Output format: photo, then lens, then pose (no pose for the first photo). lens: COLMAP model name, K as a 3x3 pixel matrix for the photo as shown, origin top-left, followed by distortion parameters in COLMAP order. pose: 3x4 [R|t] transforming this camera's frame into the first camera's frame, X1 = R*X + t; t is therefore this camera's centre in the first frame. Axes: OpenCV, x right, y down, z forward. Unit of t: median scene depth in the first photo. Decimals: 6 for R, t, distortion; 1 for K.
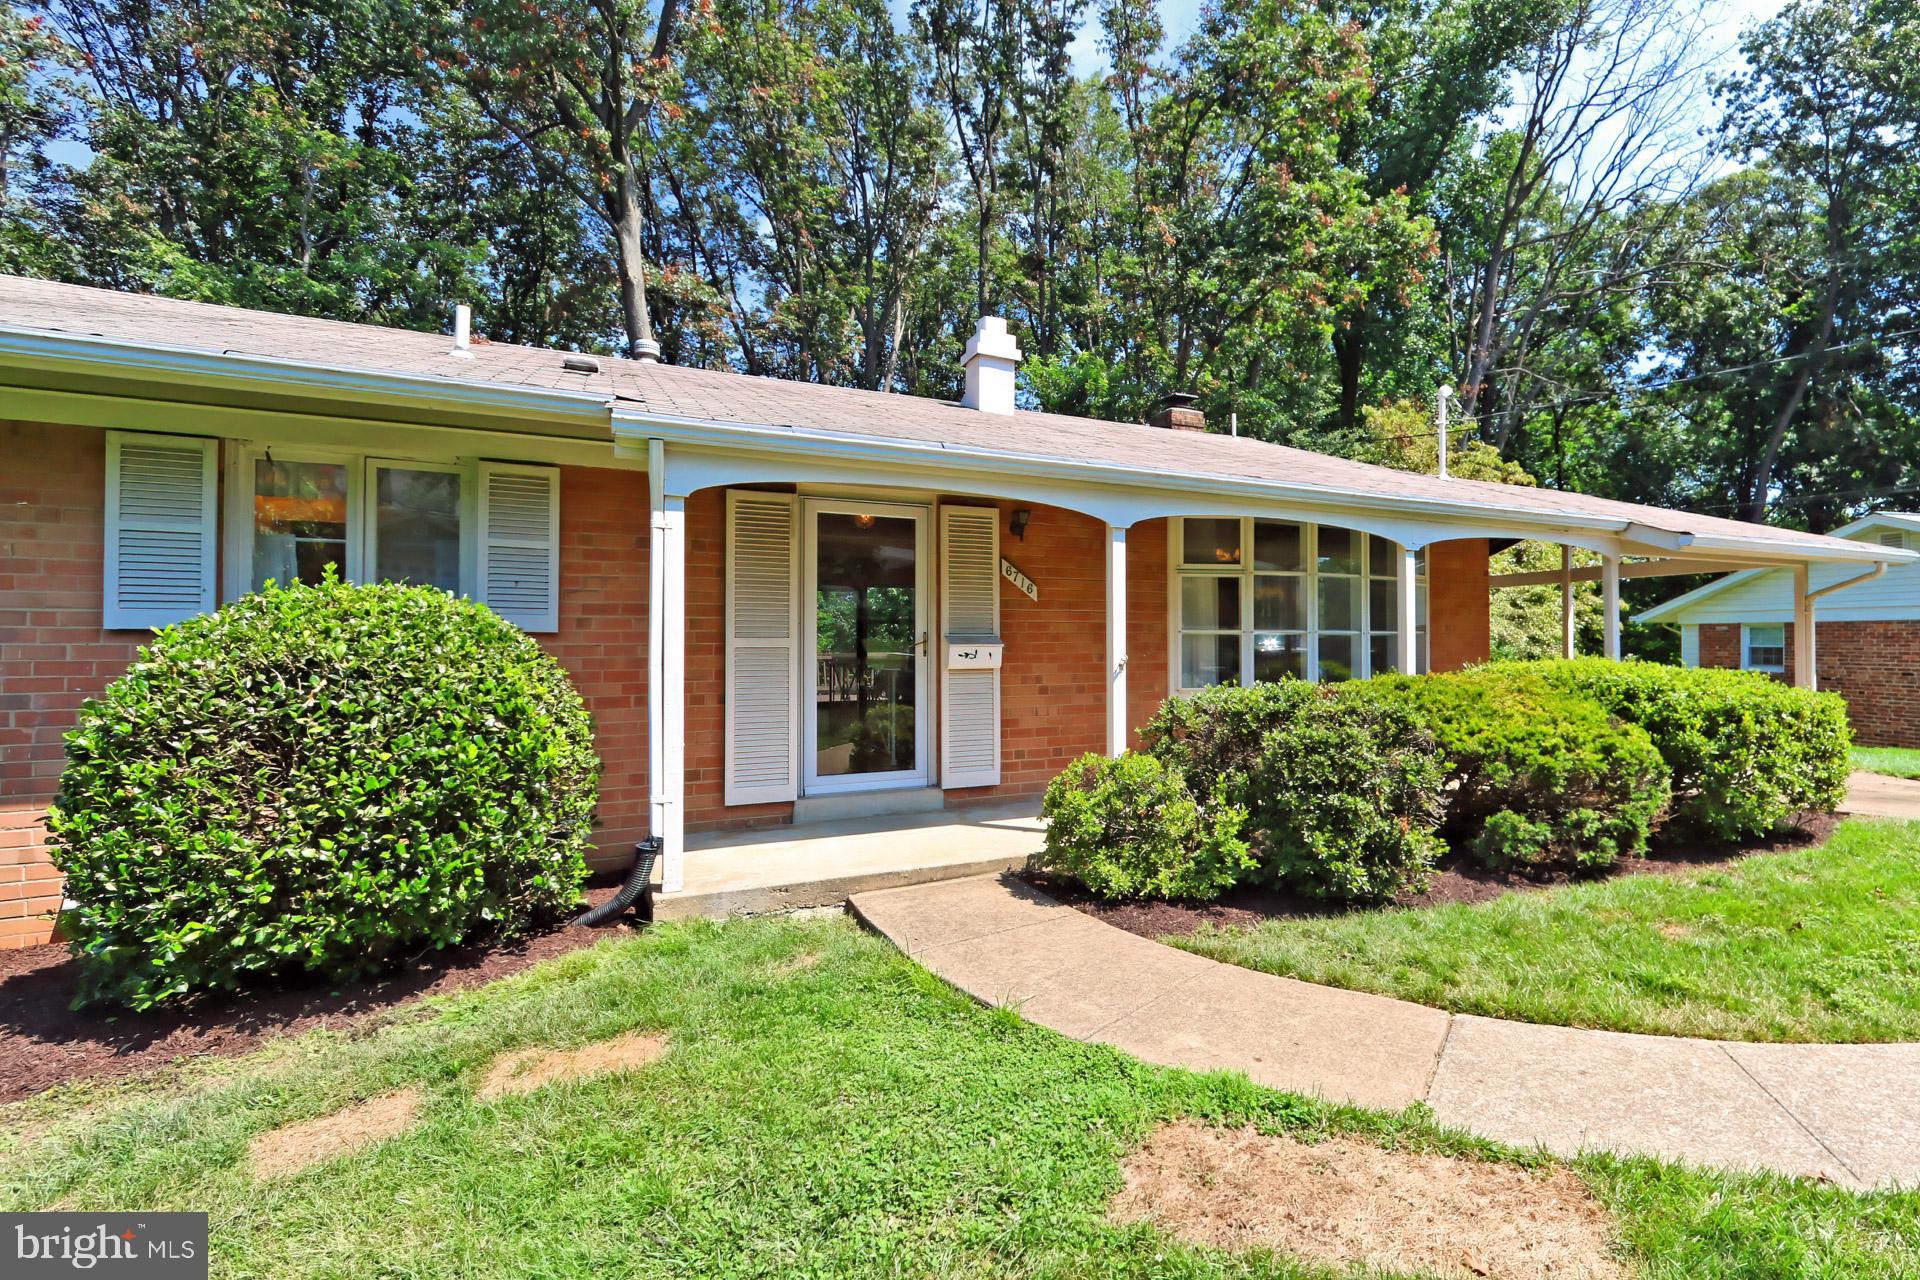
lens RADIAL K [[917.9, 0, 1021.7], [0, 917.9, 655.4], [0, 0, 1]] dist [0.017312, 0.001383]
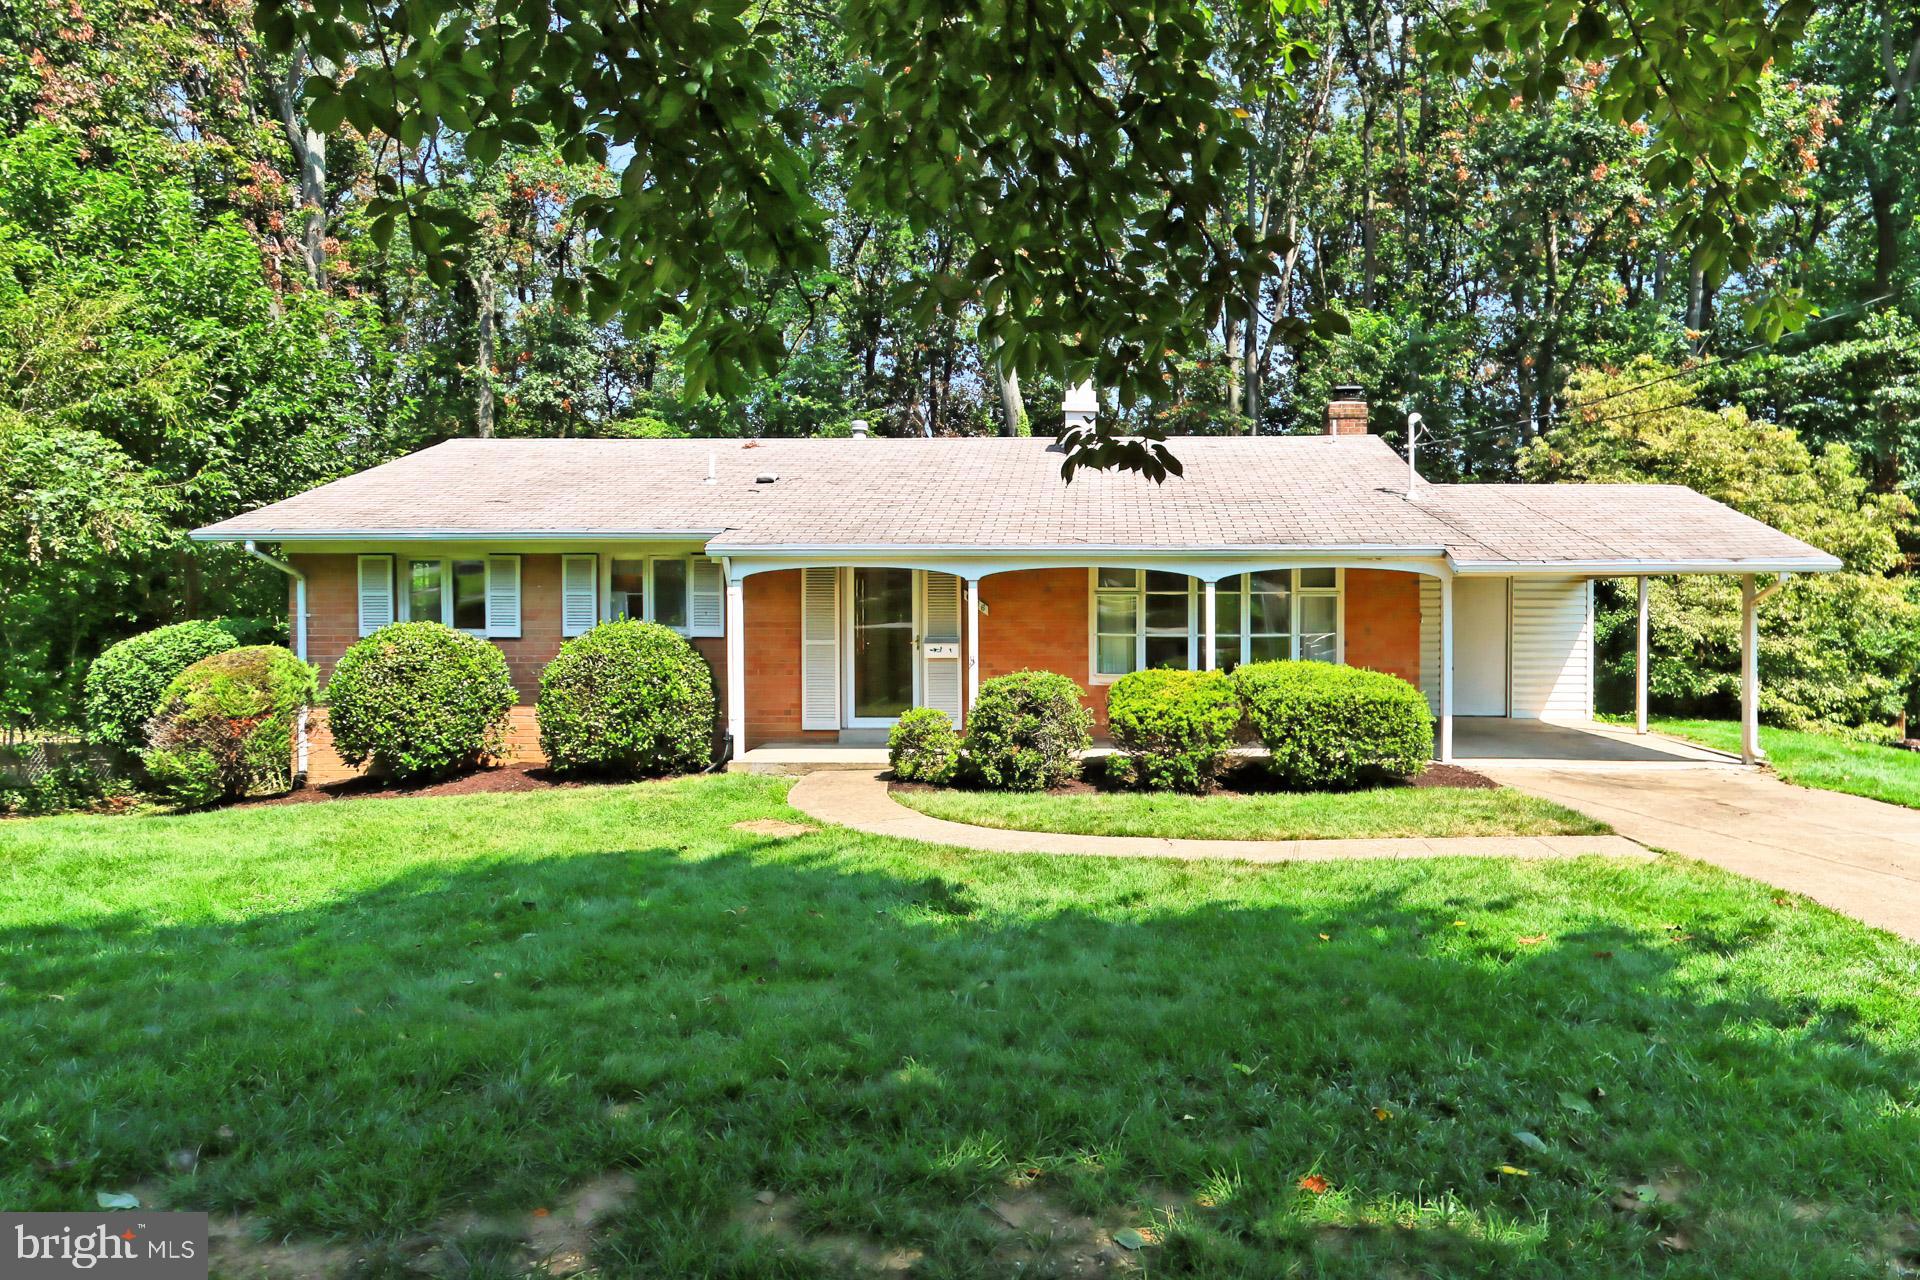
lens RADIAL K [[1198.4, 0, 976.7], [0, 1198.4, 633.8], [0, 0, 1]] dist [-0.002521, 0.000586]
pose [[0.868809, 0.017973, -0.494821, 1.424191], [-0.003976, 0.999562, 0.029325, -0.121790], [0.495132, -0.023511, 0.868500, -1.112992]]
